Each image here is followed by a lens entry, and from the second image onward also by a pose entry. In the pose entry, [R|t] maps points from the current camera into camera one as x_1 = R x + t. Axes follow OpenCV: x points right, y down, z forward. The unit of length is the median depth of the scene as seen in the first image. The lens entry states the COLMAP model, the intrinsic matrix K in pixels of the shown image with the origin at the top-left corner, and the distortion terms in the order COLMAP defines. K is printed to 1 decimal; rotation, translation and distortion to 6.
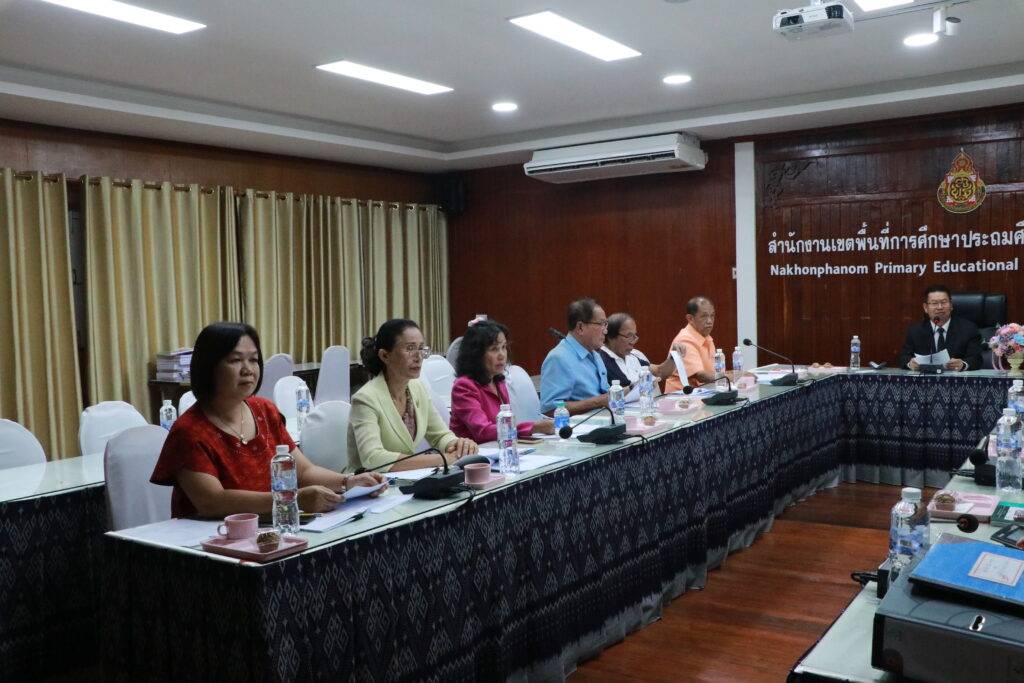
lens RADIAL K [[1007.7, 0, 512.0], [0, 1007.7, 341.5], [0, 0, 1]] dist [-0.004332, -0.006656]
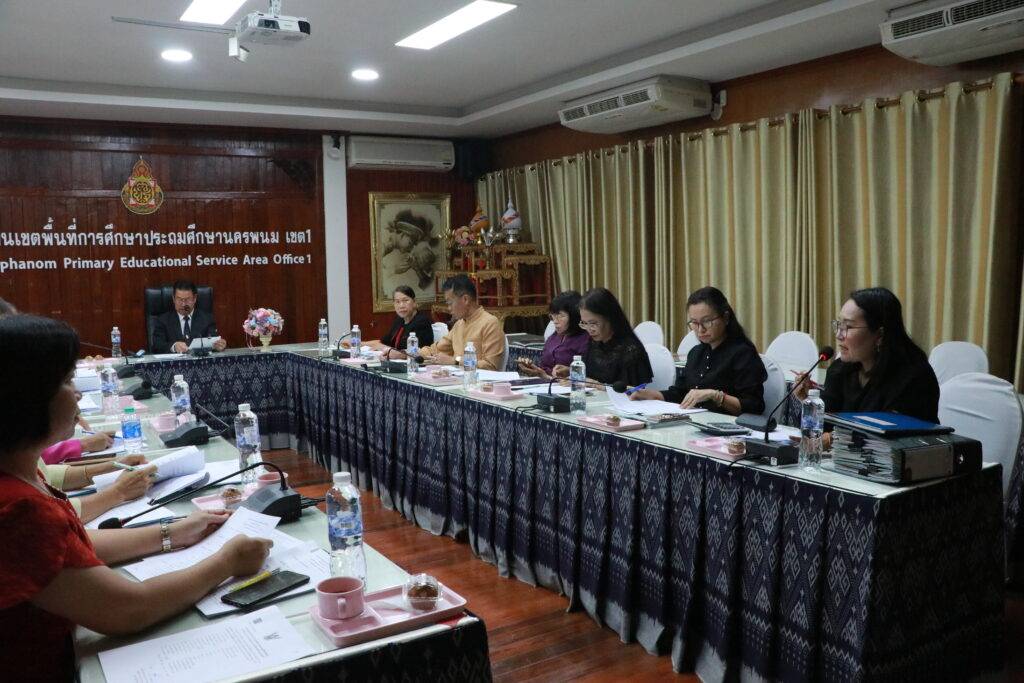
lens RADIAL K [[886.5, 0, 512.0], [0, 886.5, 341.5], [0, 0, 1]] dist [-0.015875, 0.000910]
pose [[0.425524, -0.067525, 0.902424, -0.265621], [0.061412, 0.997068, 0.045649, -0.006739], [-0.902861, 0.035995, 0.428423, 0.213469]]
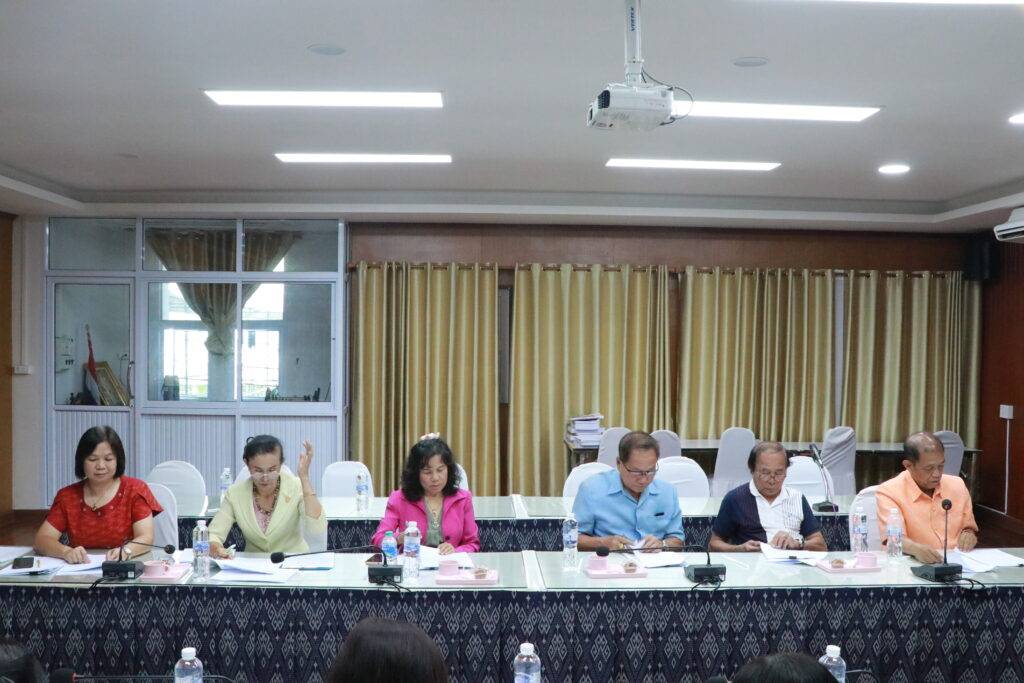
lens RADIAL K [[1024.0, 0, 512.0], [0, 1024.0, 341.5], [0, 0, 1]] dist [-0.005427, 0.000868]
pose [[0.597917, 0.050116, -0.799990, 0.717911], [-0.071073, 0.997427, 0.009364, -0.108427], [0.798401, 0.051259, 0.599940, 0.351730]]
